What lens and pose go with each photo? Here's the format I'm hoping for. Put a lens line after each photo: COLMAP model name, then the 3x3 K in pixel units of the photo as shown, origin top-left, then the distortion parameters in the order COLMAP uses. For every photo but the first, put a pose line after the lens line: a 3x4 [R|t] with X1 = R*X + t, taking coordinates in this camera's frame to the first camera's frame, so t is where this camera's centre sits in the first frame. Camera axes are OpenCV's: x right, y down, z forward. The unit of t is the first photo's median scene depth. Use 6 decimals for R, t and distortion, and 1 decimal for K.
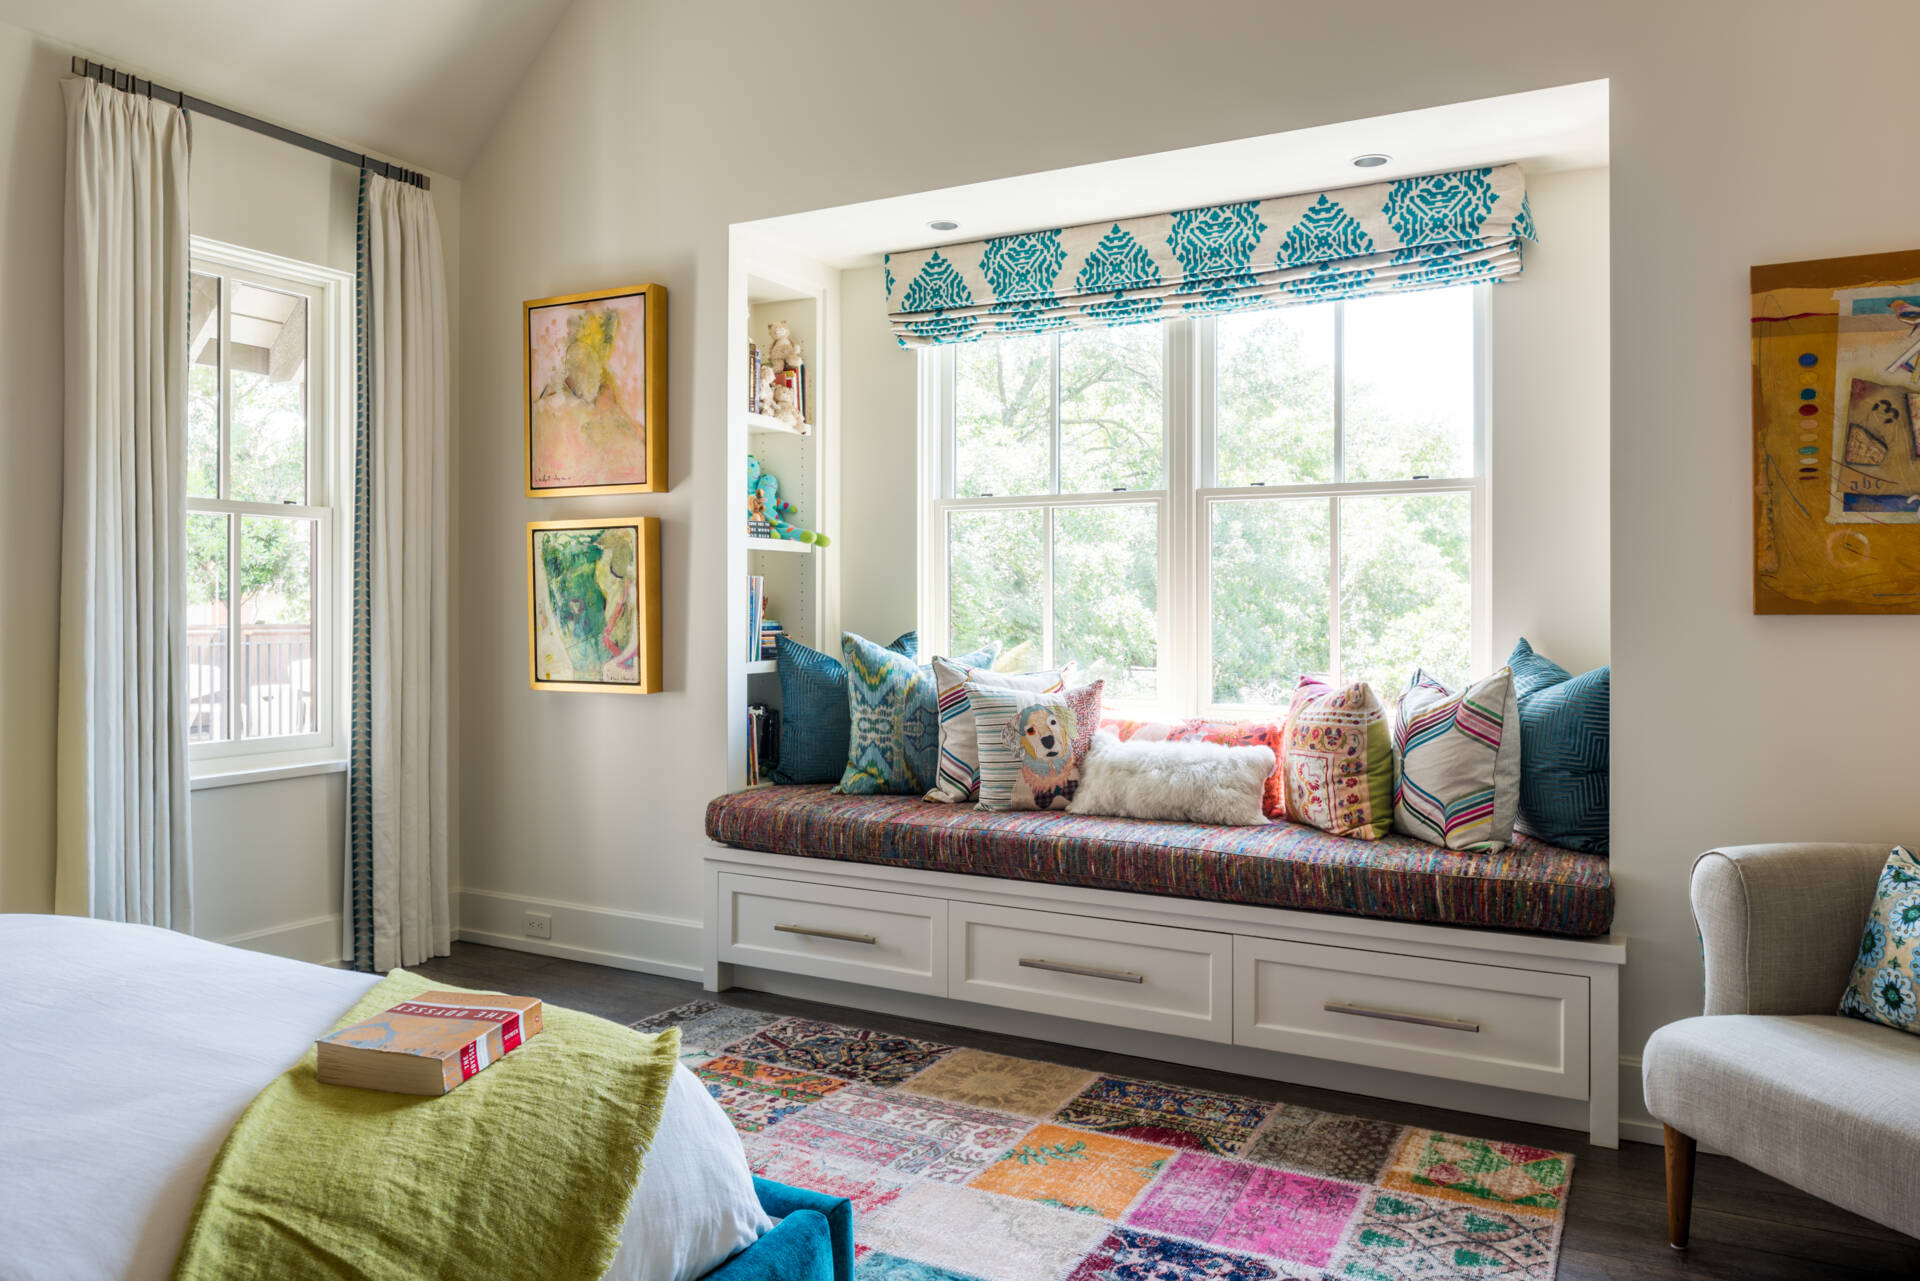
lens RADIAL K [[1321.6, 0, 962.8], [0, 1321.6, 605.3], [0, 0, 1]] dist [0.001425, -0.025252]
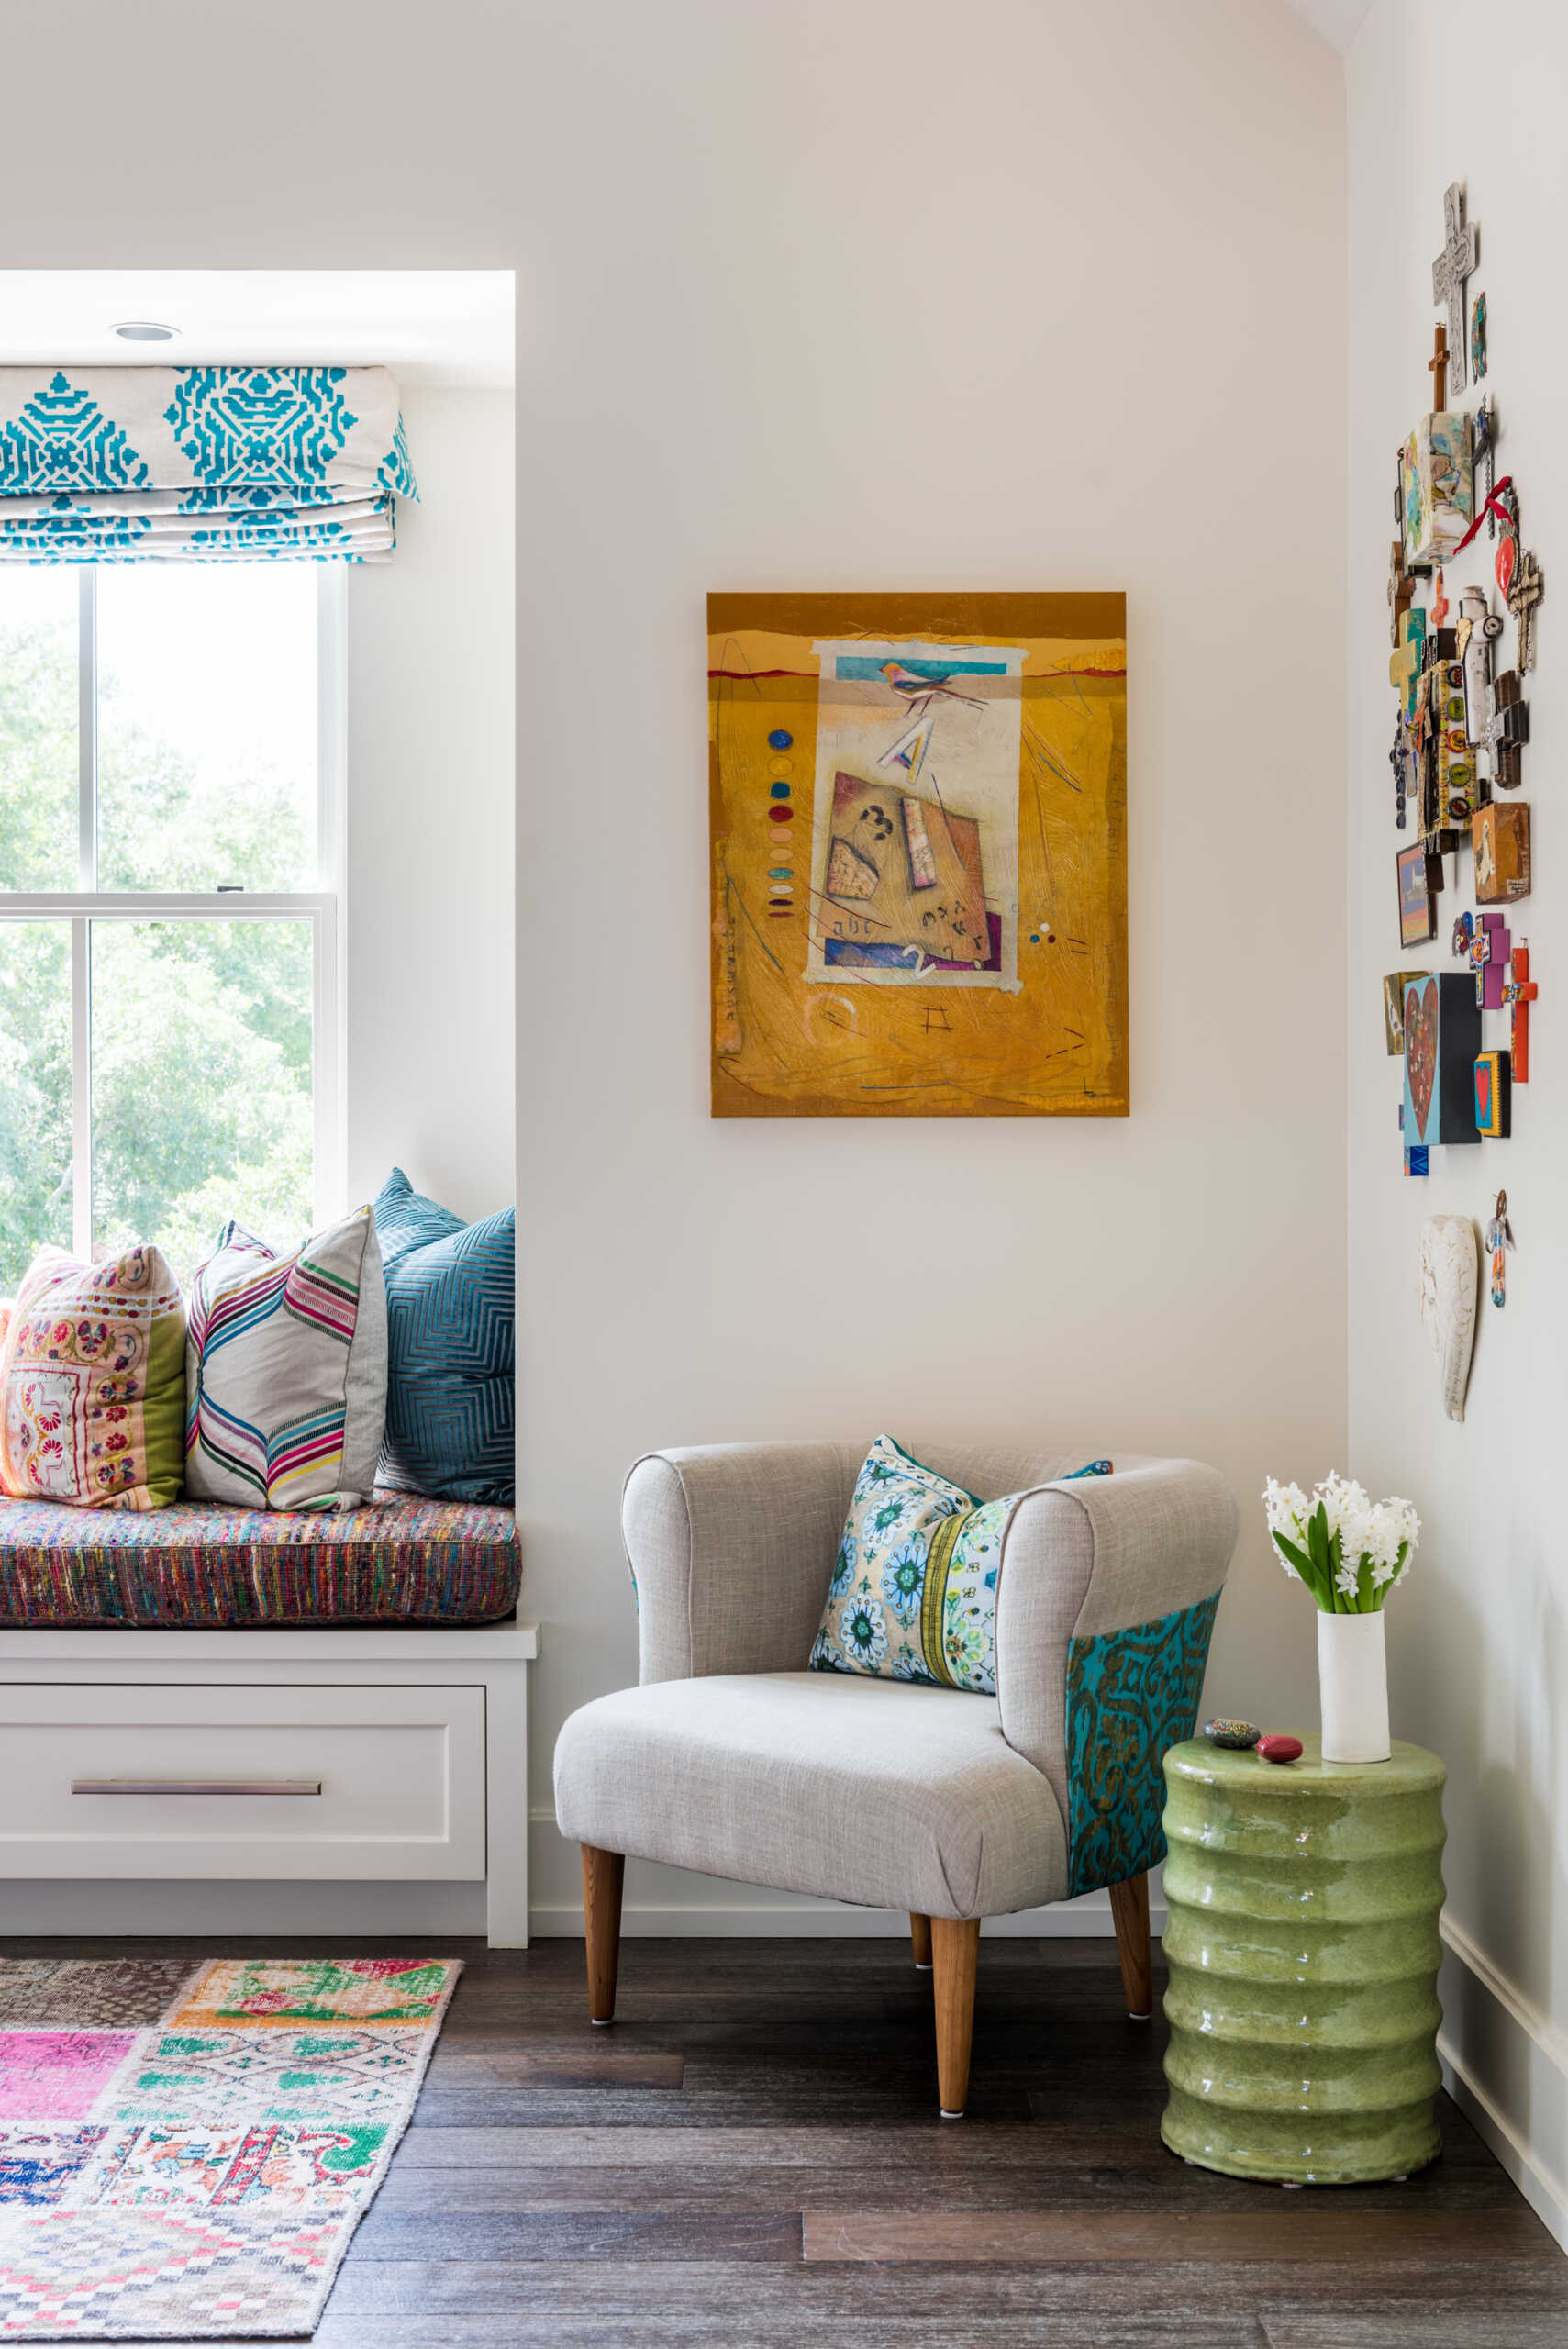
lens RADIAL K [[2856.2, 0, 784.0], [0, 2856.2, 1174.5], [0, 0, 1]] dist [-0.023792, -0.029984]
pose [[0.866776, -0.003473, 0.498686, -0.080363], [0.000873, 0.999985, 0.005446, 0.026318], [-0.498697, -0.004285, 0.866766, -0.248811]]
